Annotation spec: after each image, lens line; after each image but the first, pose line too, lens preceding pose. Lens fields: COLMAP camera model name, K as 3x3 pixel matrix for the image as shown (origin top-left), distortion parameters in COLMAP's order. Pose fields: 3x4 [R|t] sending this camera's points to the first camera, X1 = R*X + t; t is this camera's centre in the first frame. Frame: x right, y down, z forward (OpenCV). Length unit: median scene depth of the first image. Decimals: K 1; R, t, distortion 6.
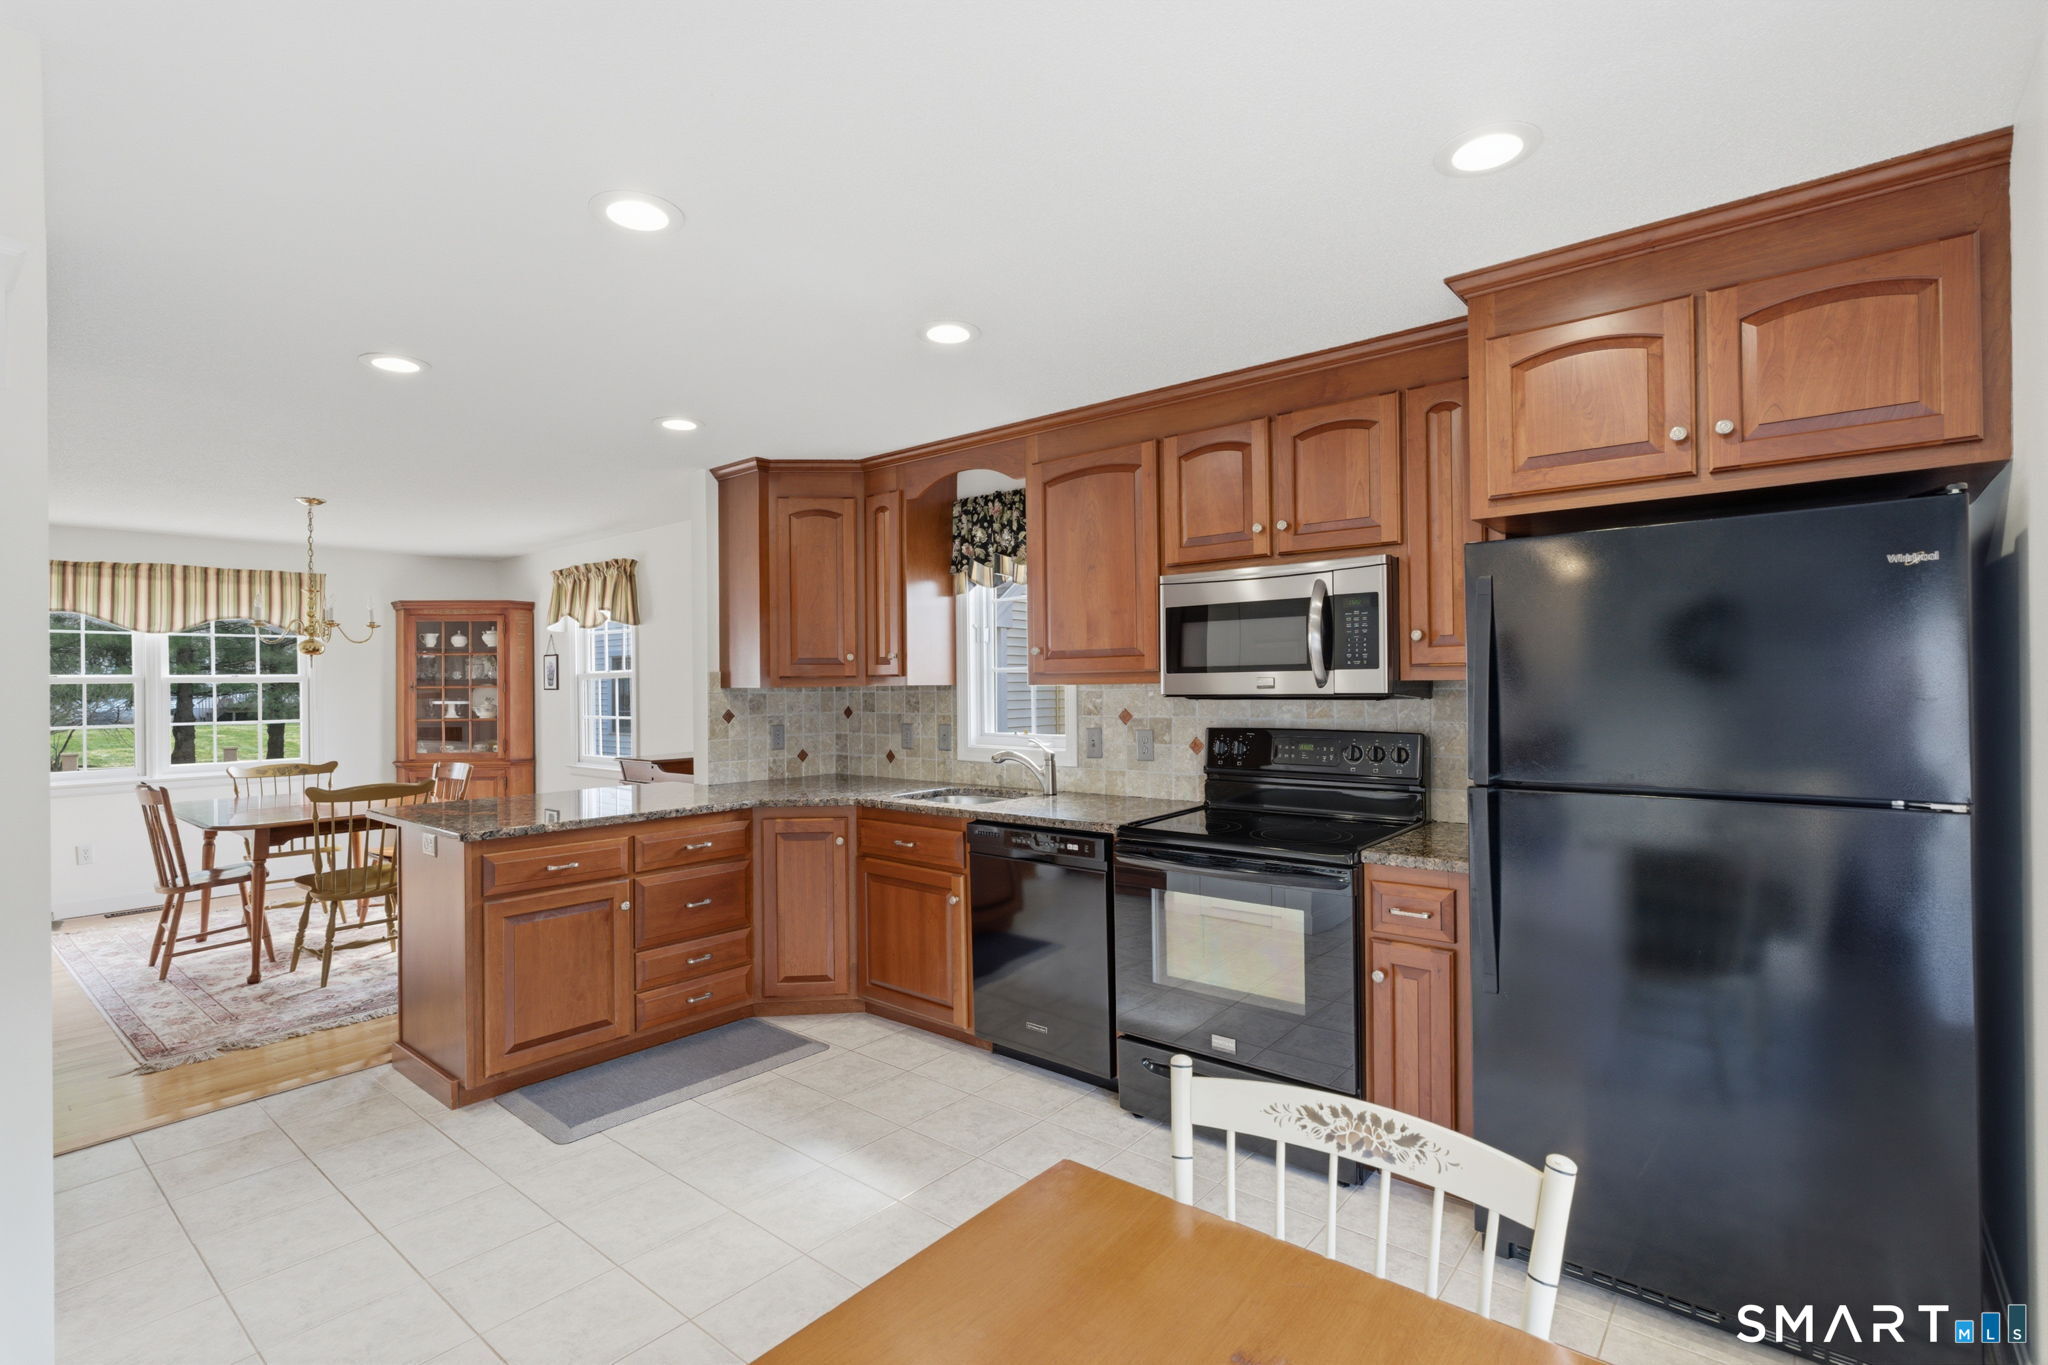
lens RADIAL K [[970.2, 0, 1037.1], [0, 970.2, 677.4], [0, 0, 1]] dist [-0.008271, 0.001282]
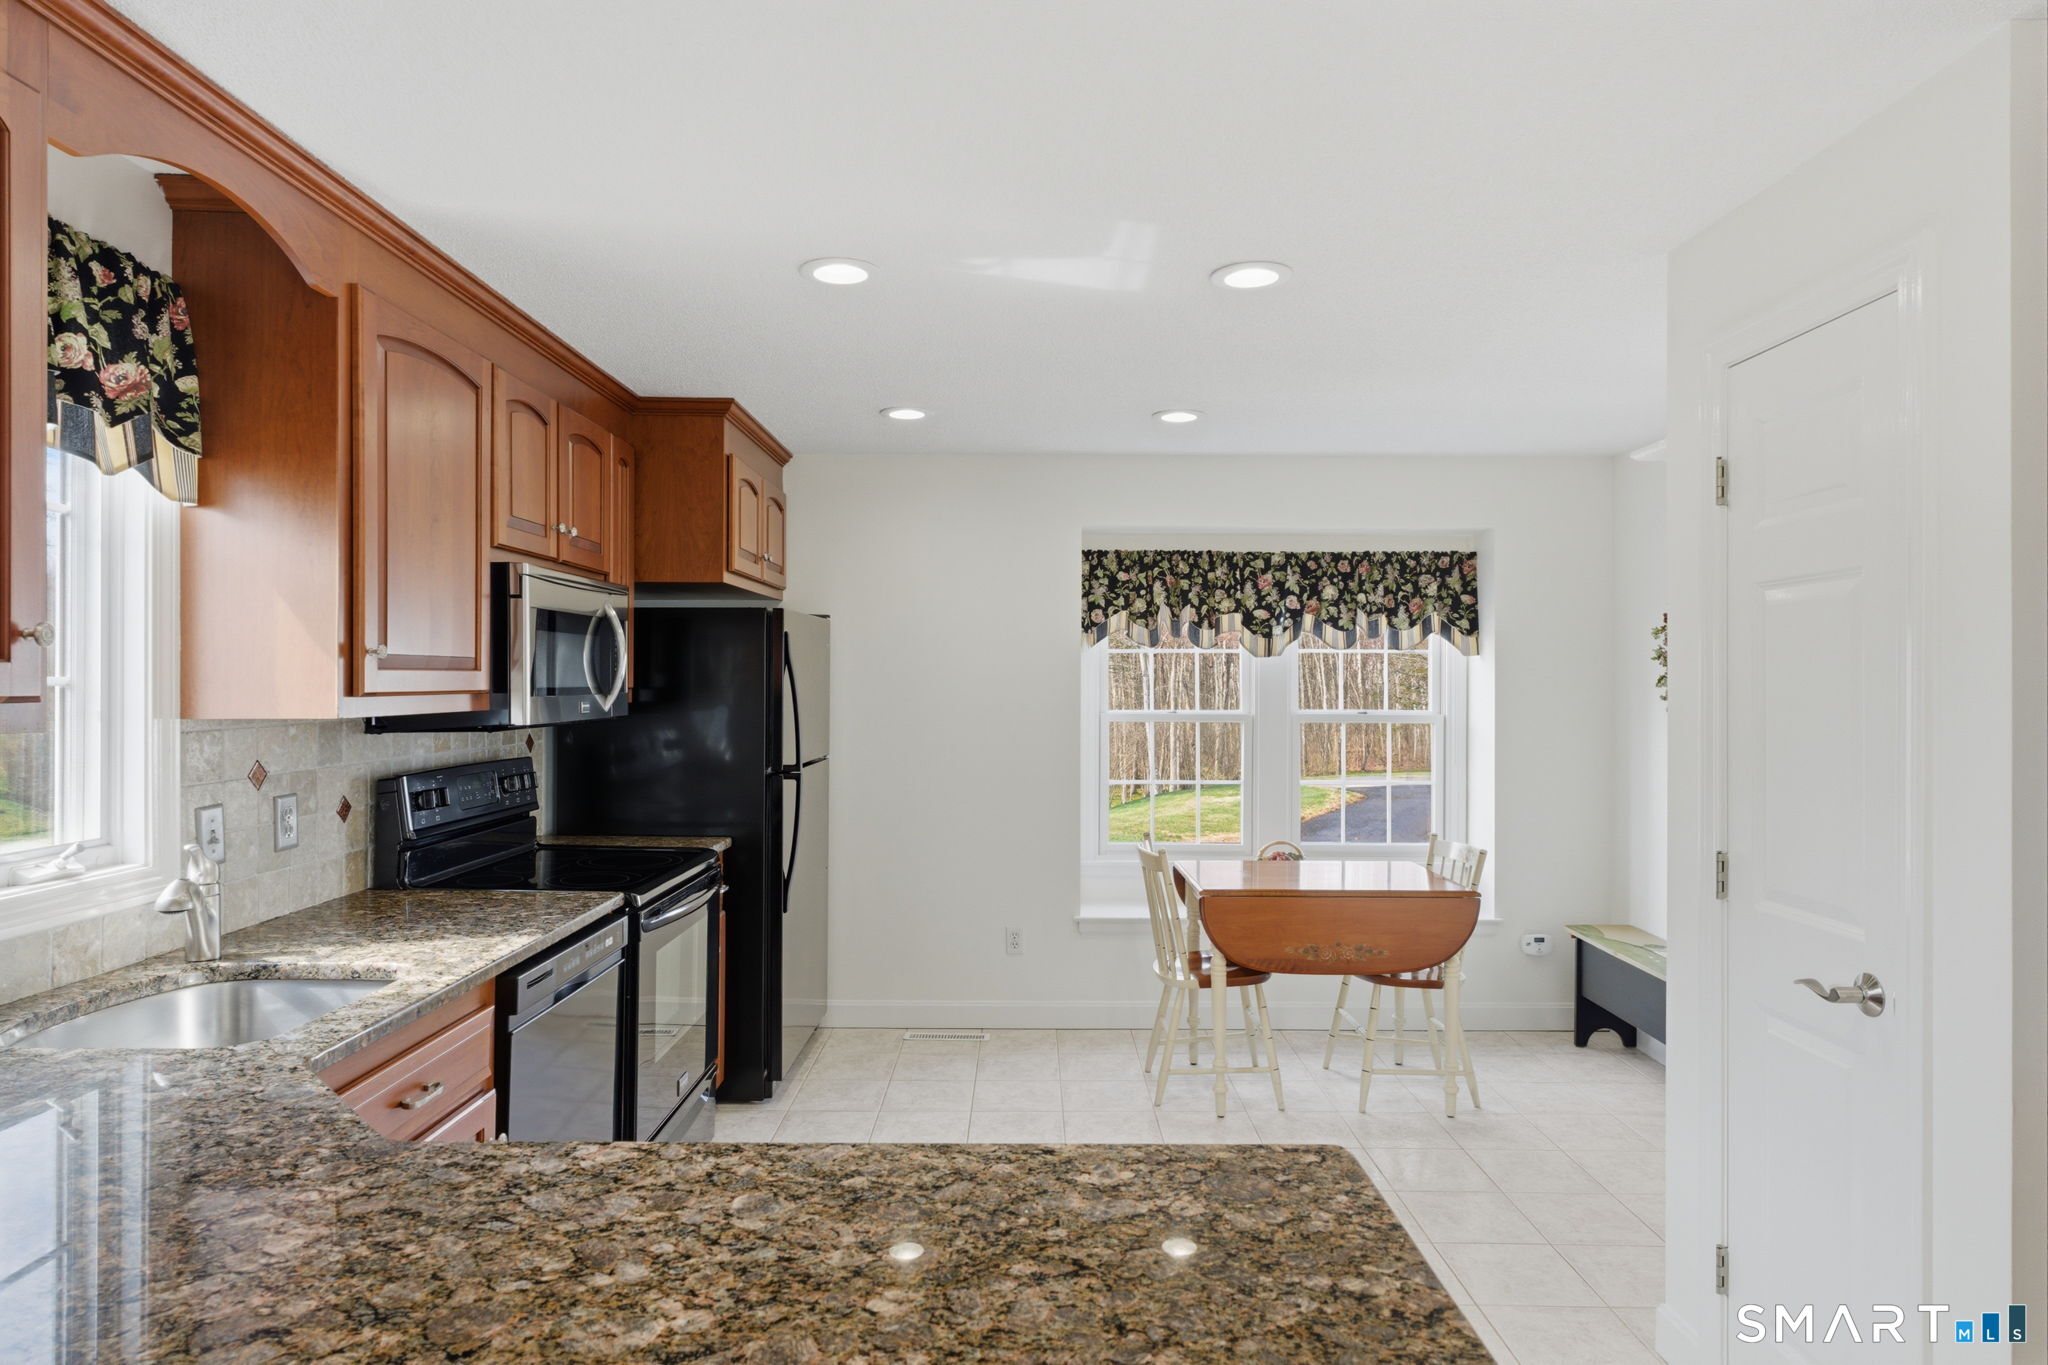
lens RADIAL K [[1182.0, 0, 1019.5], [0, 1182.0, 680.2], [0, 0, 1]] dist [0.001966, -0.000507]
pose [[-0.630315, 0.005209, 0.776322, -0.677207], [-0.004813, 0.999932, -0.010618, -0.007572], [-0.776325, -0.010429, -0.630247, 1.081481]]
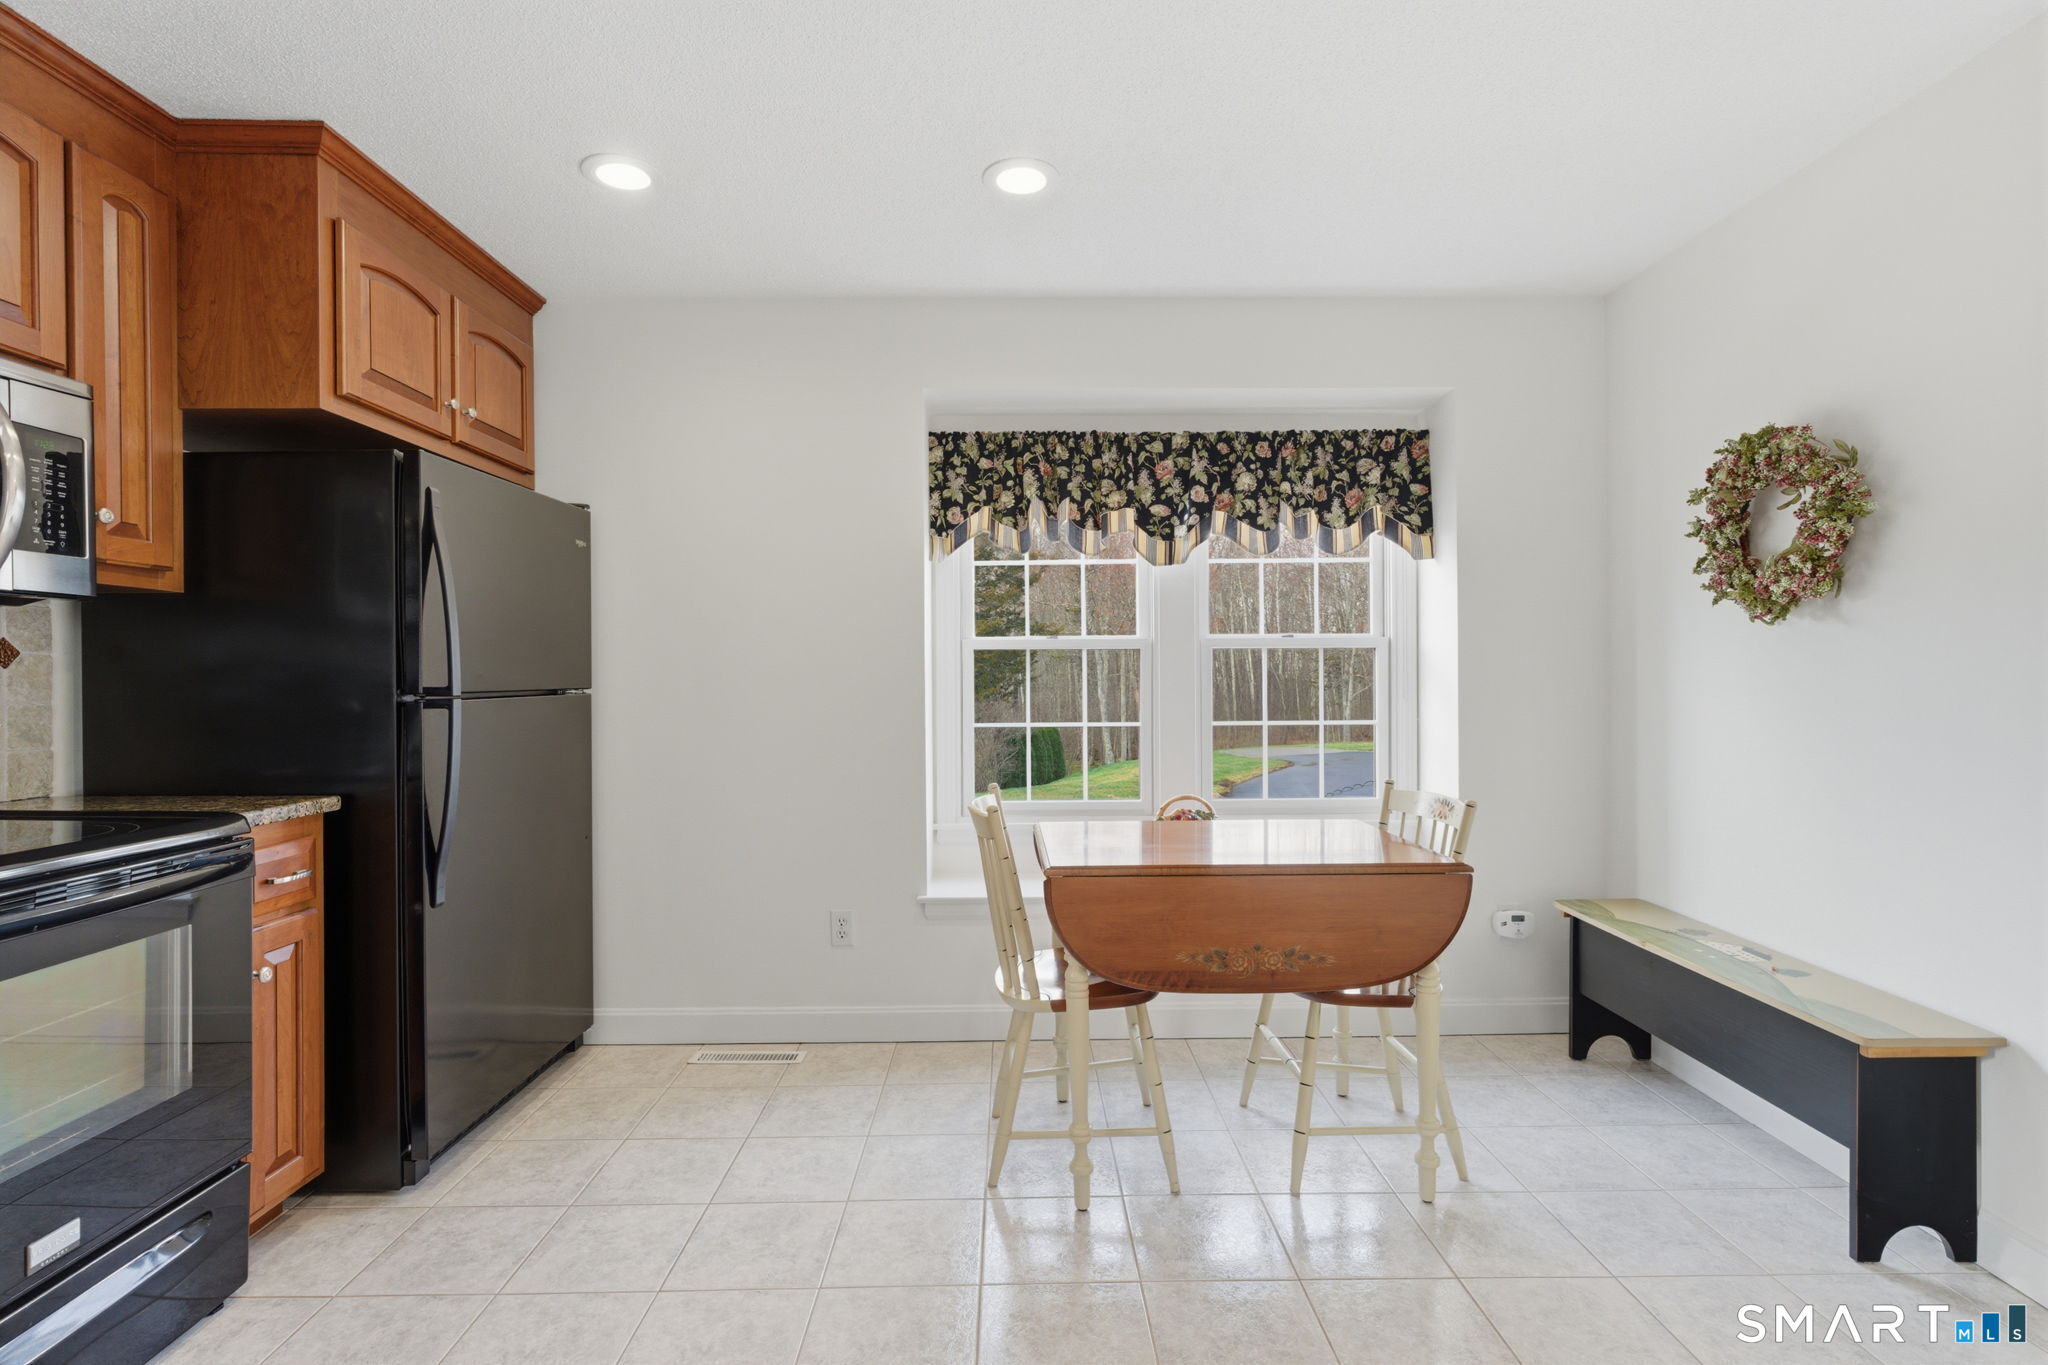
lens RADIAL K [[970.2, 0, 1013.9], [0, 970.2, 682.4], [0, 0, 1]] dist [-0.008271, 0.001282]
pose [[-0.639286, 0.005786, 0.768947, -0.394956], [0.006288, 0.999978, -0.002297, 0.057827], [-0.768943, 0.003367, -0.639308, 0.682854]]
